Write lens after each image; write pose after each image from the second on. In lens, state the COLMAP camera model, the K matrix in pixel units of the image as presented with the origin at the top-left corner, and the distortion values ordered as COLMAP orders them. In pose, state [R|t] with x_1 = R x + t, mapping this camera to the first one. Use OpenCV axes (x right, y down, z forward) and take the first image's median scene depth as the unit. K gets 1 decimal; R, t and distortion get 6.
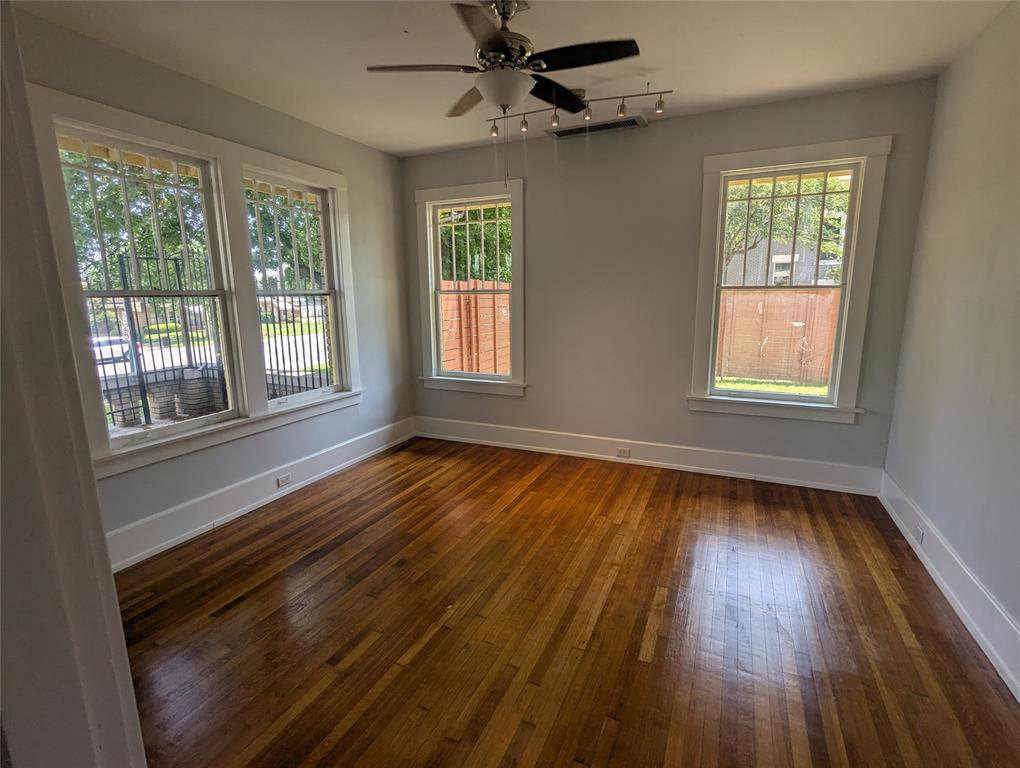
lens RADIAL K [[482.1, 0, 511.0], [0, 482.1, 379.0], [0, 0, 1]] dist [0.000783, -0.000195]
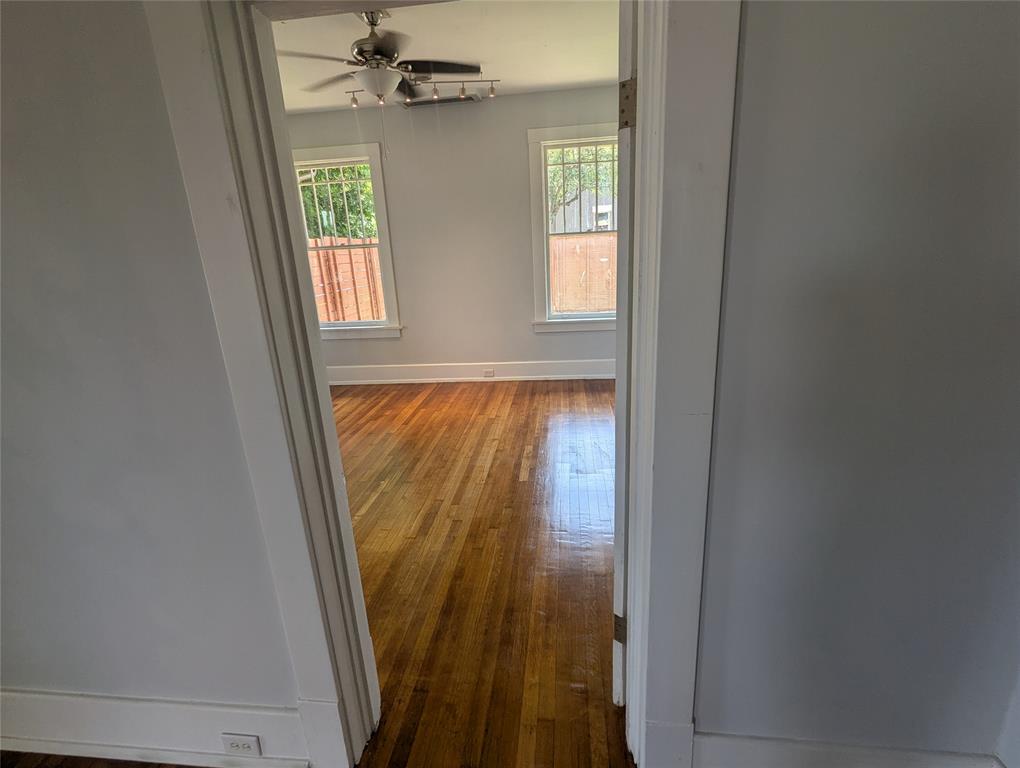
lens RADIAL K [[482.1, 0, 511.0], [0, 482.1, 379.0], [0, 0, 1]] dist [0.000783, -0.000195]
pose [[0.947925, -0.124292, 0.293239, -0.096873], [0.097876, 0.989838, 0.103159, 0.055474], [-0.303080, -0.069086, 0.950457, -0.245571]]
